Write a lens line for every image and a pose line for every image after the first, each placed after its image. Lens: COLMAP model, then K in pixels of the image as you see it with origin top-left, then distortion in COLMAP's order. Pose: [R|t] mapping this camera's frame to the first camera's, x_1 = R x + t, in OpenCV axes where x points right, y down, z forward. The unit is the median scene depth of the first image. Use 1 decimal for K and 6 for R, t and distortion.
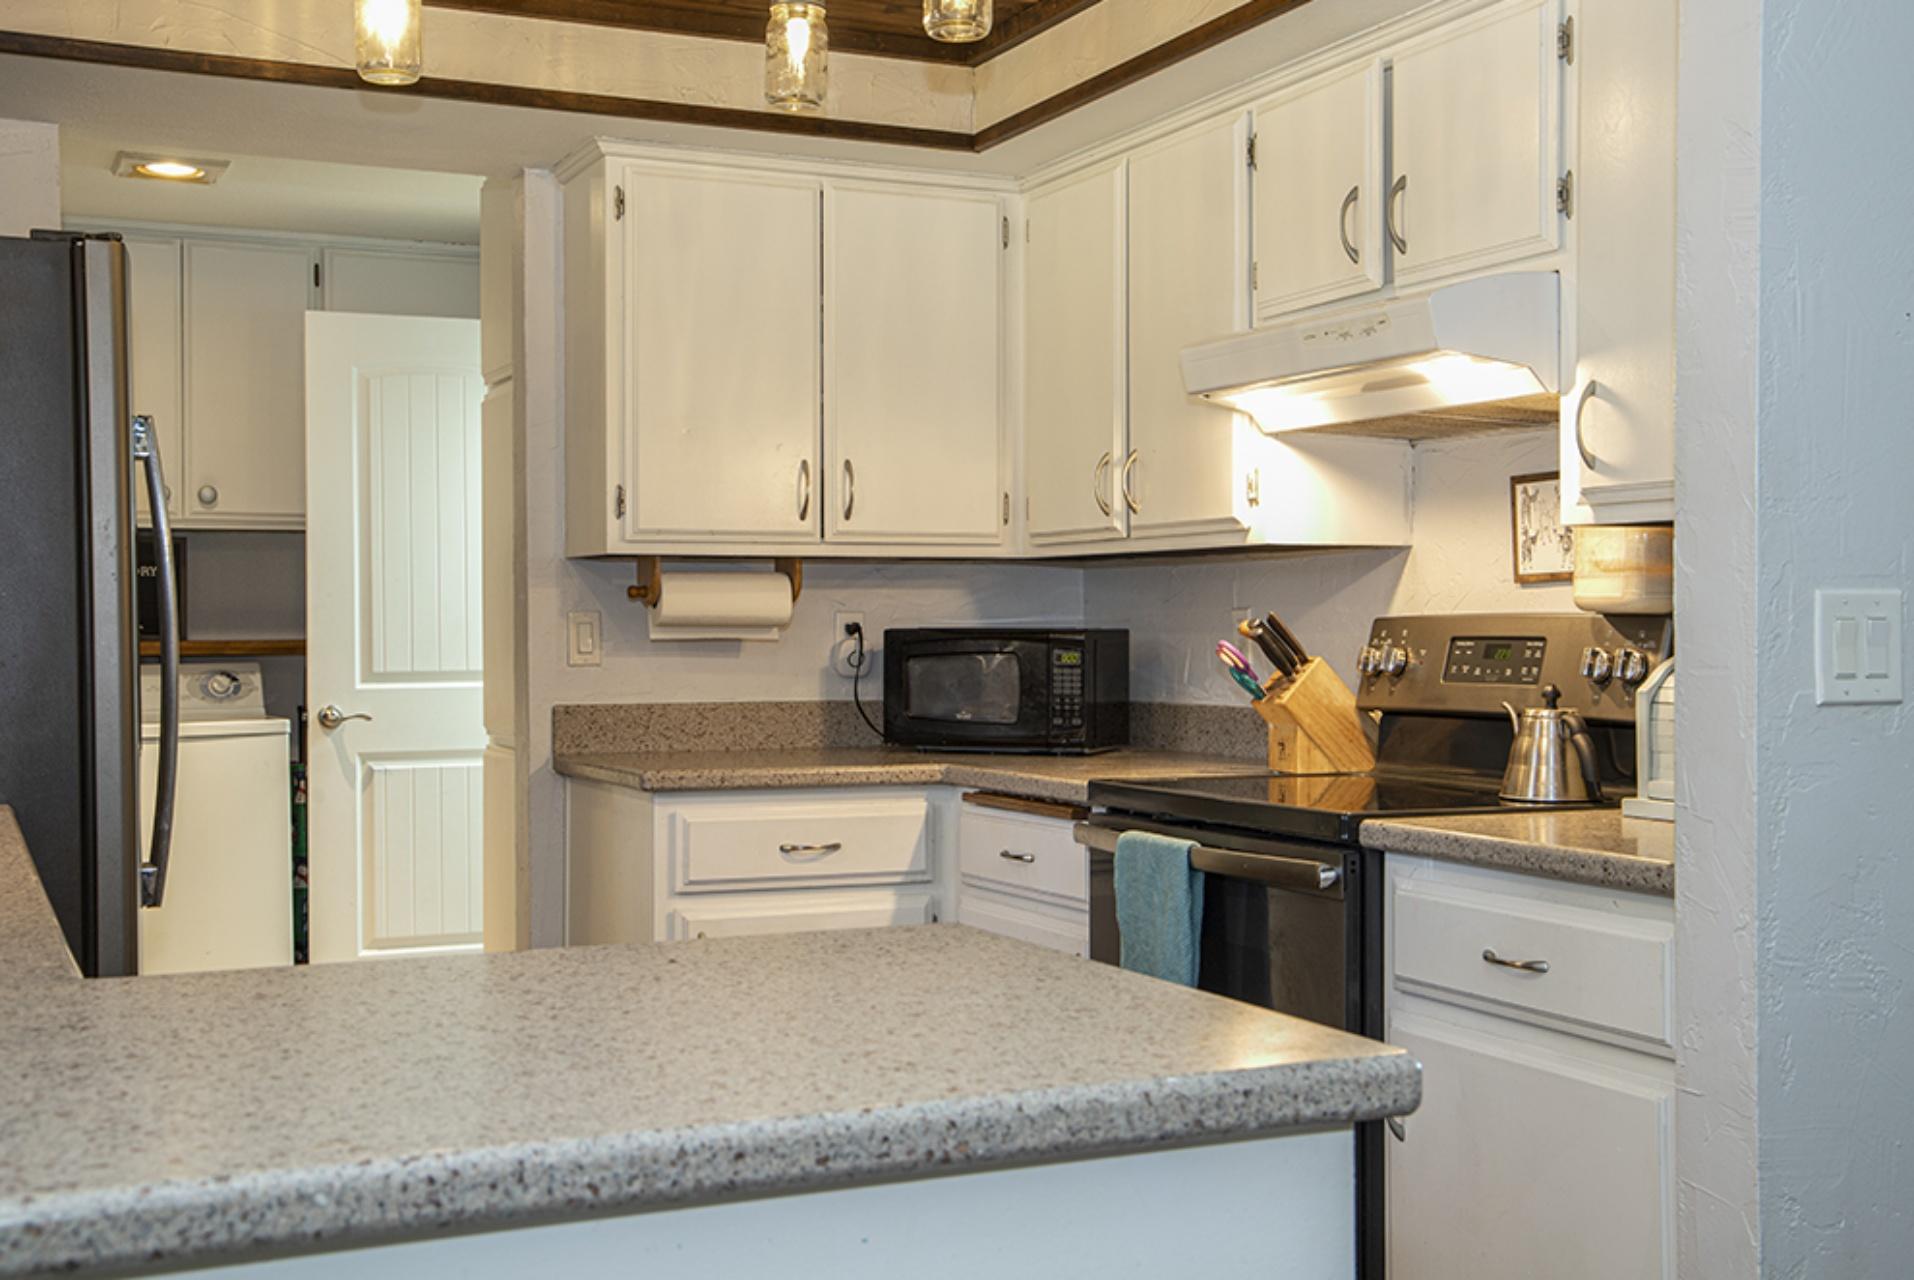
lens RADIAL K [[2213.7, 0, 956.8], [0, 2213.7, 639.3], [0, 0, 1]] dist [-0.006510, 0.000000]
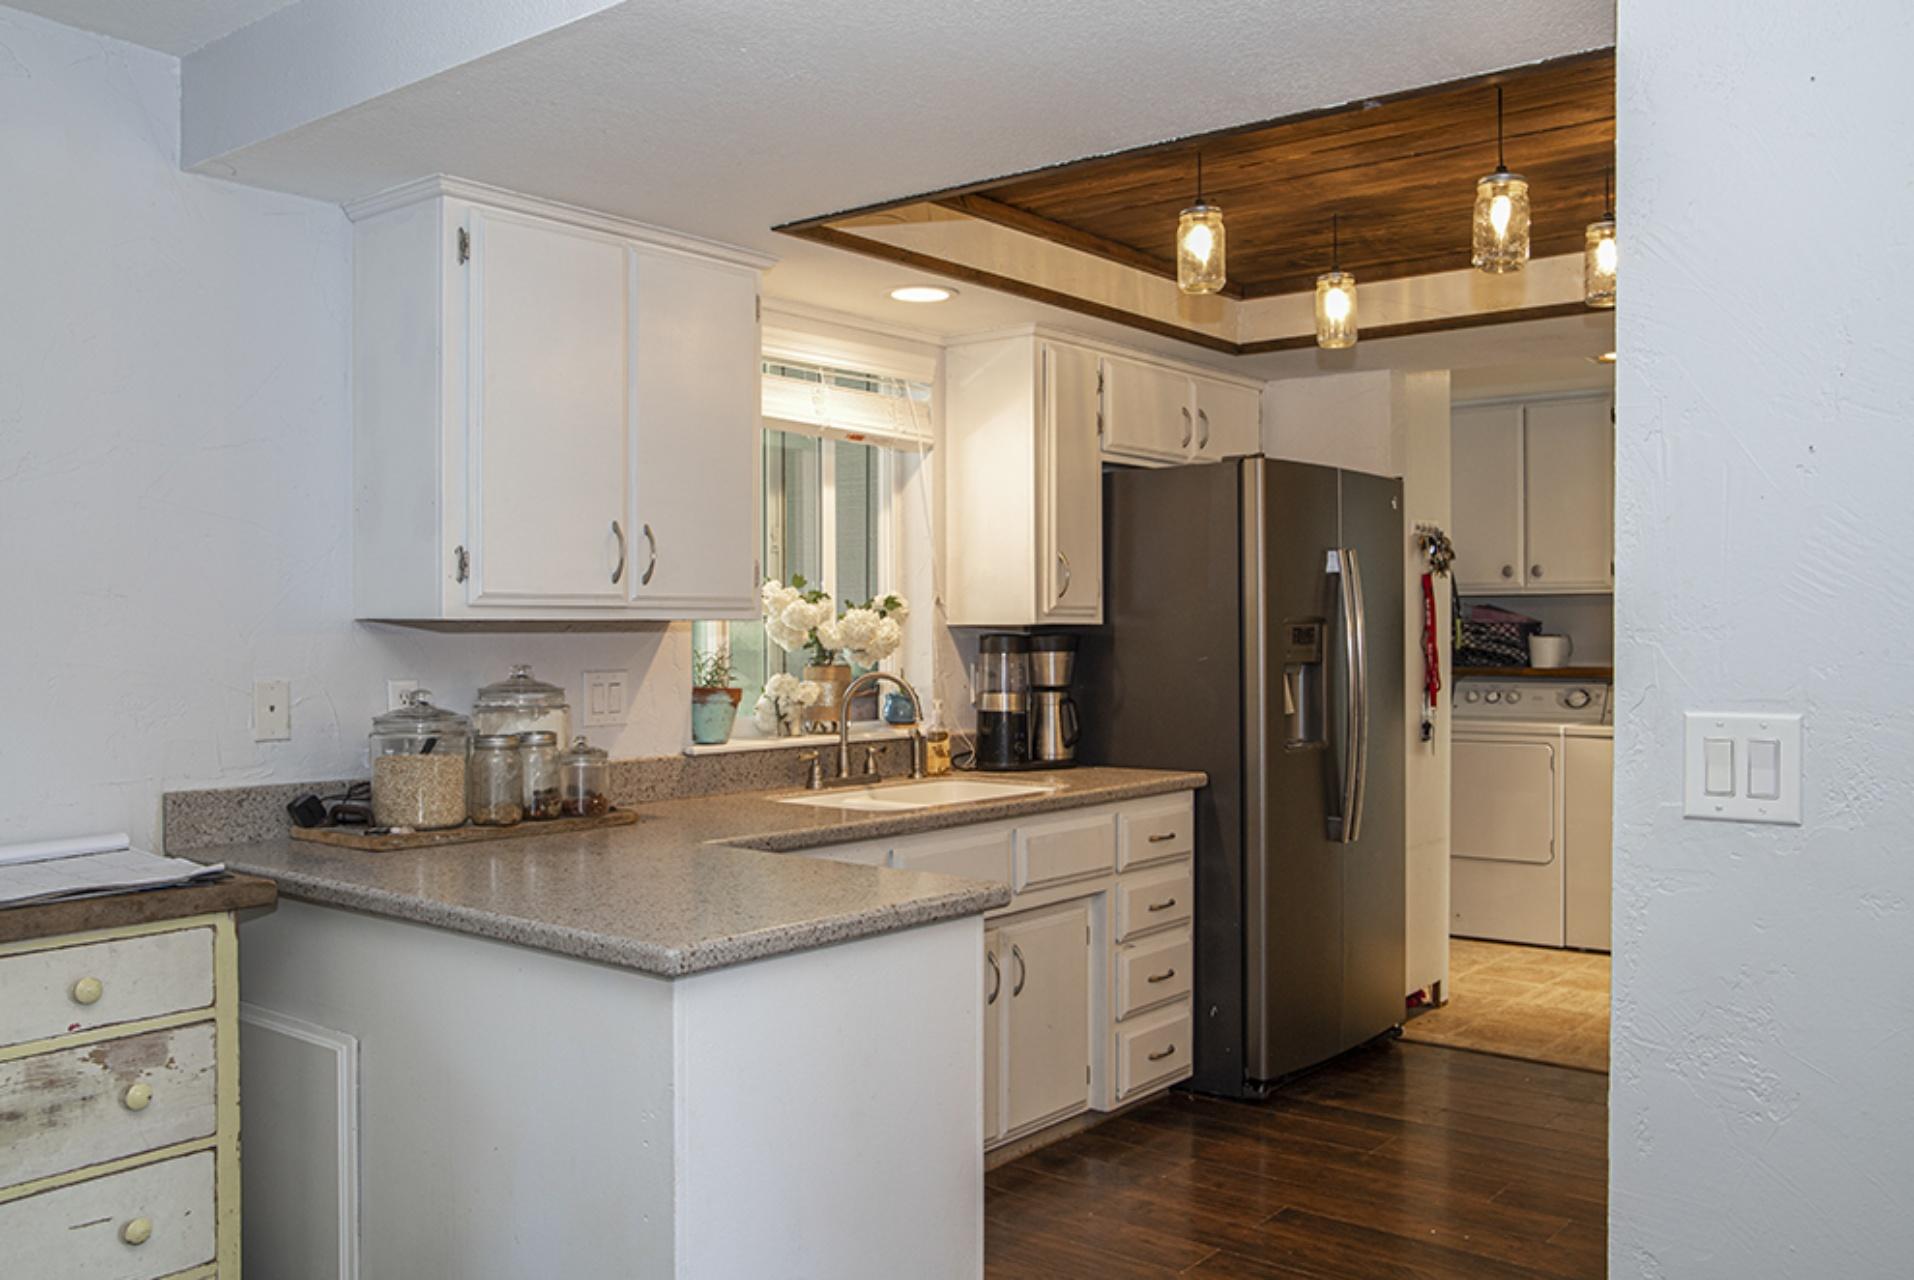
lens RADIAL K [[1625.6, 0, 955.6], [0, 1625.6, 637.4], [0, 0, 1]] dist [0.000048, -0.000767]
pose [[0.445384, 0.012673, -0.895250, 0.933387], [-0.002891, 0.999915, 0.012717, -0.067390], [0.895335, -0.003076, 0.445383, 0.314565]]
